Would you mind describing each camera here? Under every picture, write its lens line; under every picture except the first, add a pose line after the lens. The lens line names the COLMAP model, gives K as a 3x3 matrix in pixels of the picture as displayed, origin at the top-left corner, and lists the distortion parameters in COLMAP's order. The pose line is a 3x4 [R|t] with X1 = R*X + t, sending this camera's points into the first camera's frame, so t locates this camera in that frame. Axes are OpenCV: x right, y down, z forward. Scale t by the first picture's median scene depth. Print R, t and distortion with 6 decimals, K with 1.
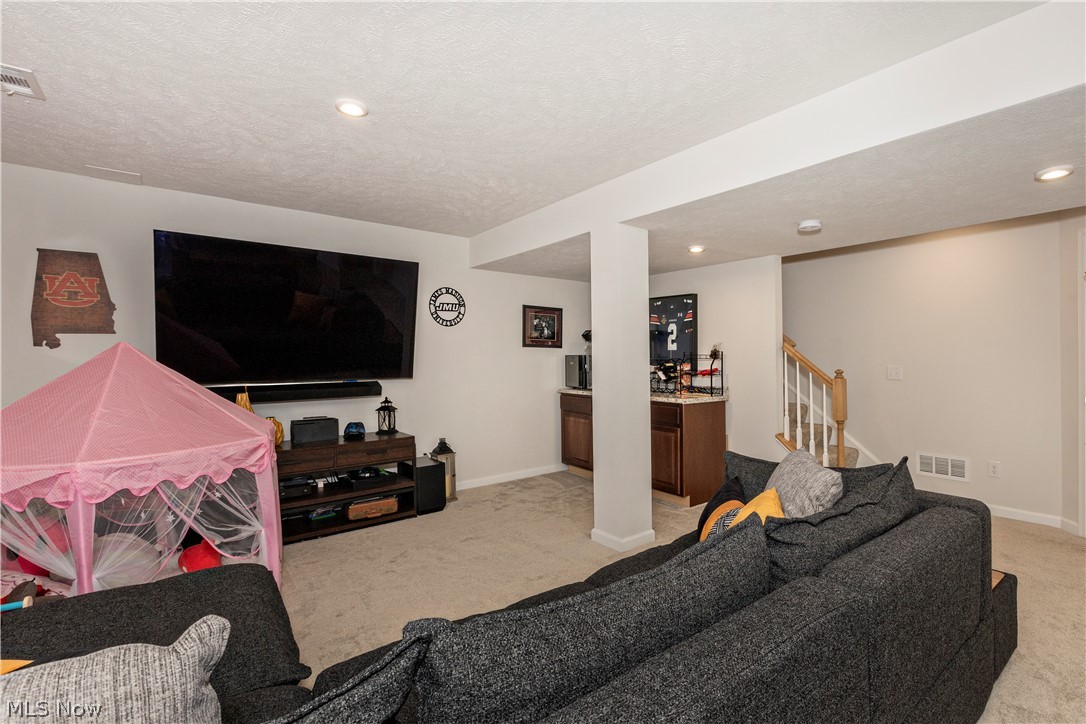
lens RADIAL K [[511.9, 0, 545.1], [0, 511.9, 361.3], [0, 0, 1]] dist [-0.004678, -0.000515]
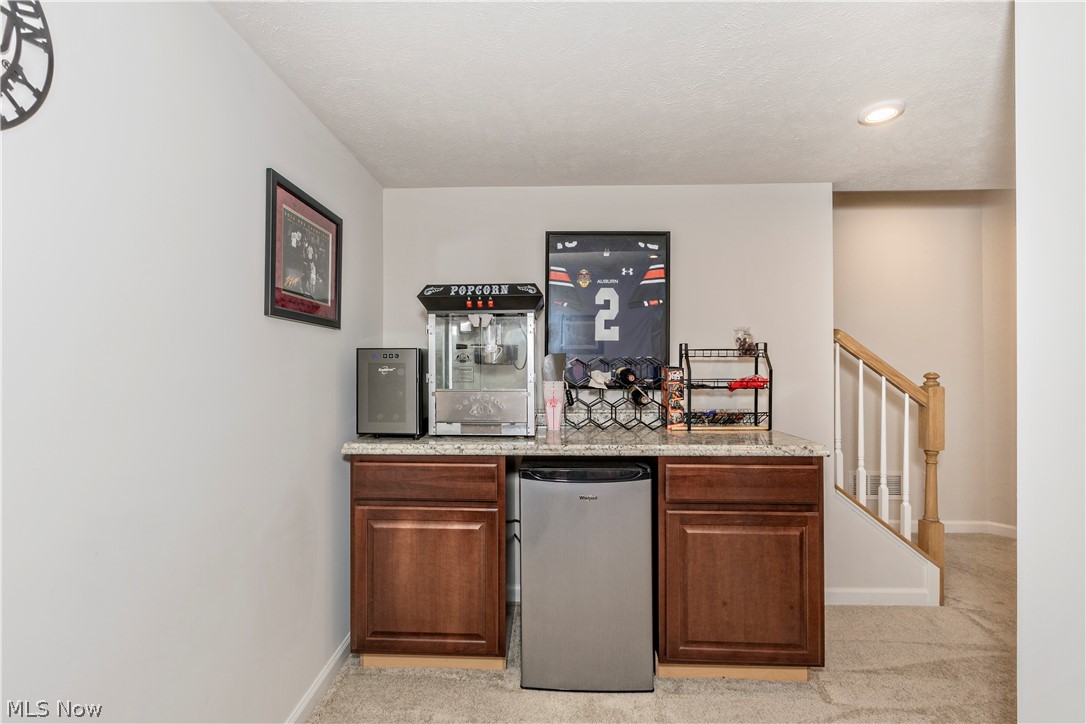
lens RADIAL K [[511.9, 0, 544.6], [0, 511.9, 359.8], [0, 0, 1]] dist [-0.004678, -0.000515]
pose [[0.604226, 0.000339, 0.796813, -0.190213], [0.009522, 0.999925, -0.007646, -0.000029], [-0.796756, 0.012207, 0.604178, 0.755347]]
